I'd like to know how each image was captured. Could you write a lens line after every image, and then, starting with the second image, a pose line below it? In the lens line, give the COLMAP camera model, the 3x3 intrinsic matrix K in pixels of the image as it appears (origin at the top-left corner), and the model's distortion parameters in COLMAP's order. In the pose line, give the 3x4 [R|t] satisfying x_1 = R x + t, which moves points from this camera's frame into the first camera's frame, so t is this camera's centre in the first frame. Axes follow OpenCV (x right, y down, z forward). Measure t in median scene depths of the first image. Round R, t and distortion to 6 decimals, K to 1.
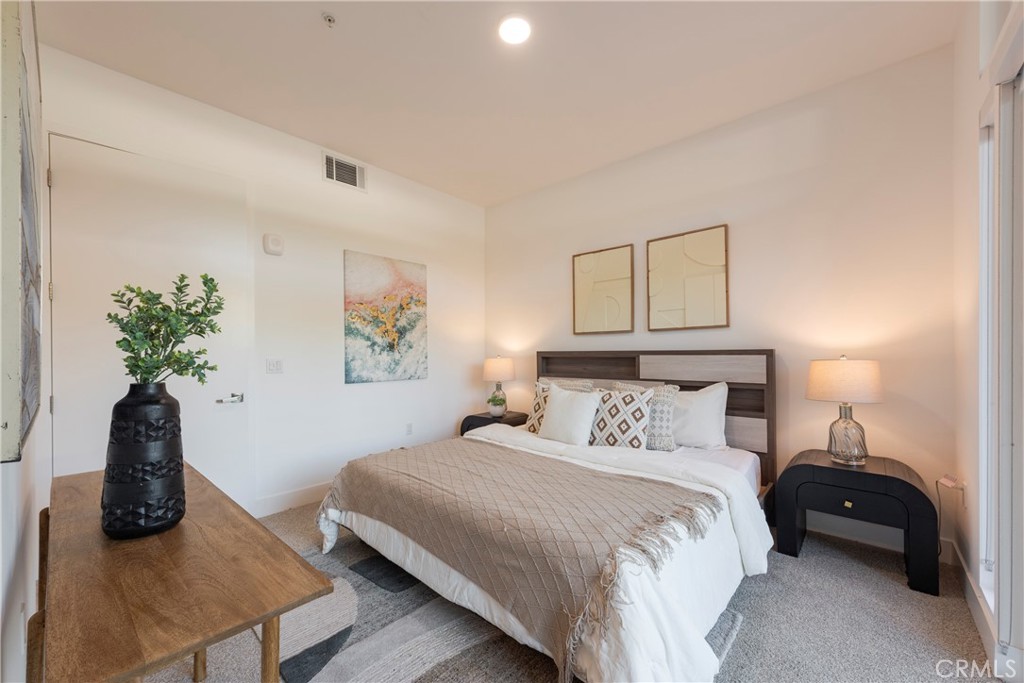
lens RADIAL K [[398.7, 0, 503.0], [0, 398.7, 354.0], [0, 0, 1]] dist [-0.000007, -0.000390]
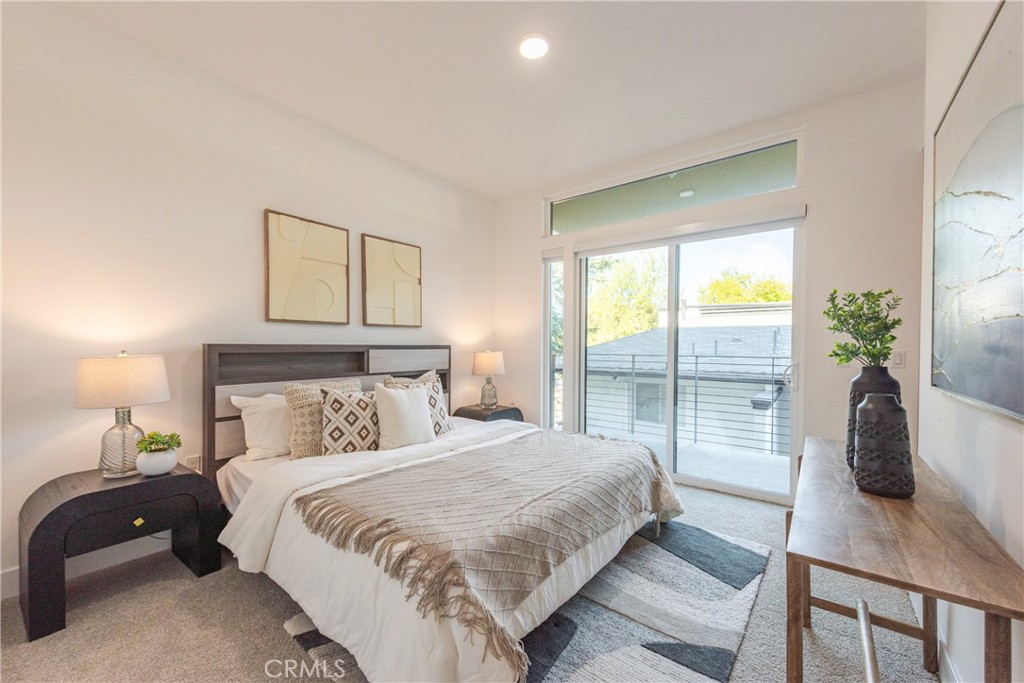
lens RADIAL K [[410.8, 0, 514.9], [0, 410.8, 349.6], [0, 0, 1]] dist [0.000373, 0.000035]
pose [[-0.090458, 0.002485, 0.995897, -0.695384], [0.007673, 0.999969, -0.001799, 0.007197], [-0.995871, 0.007478, -0.090474, 0.740818]]
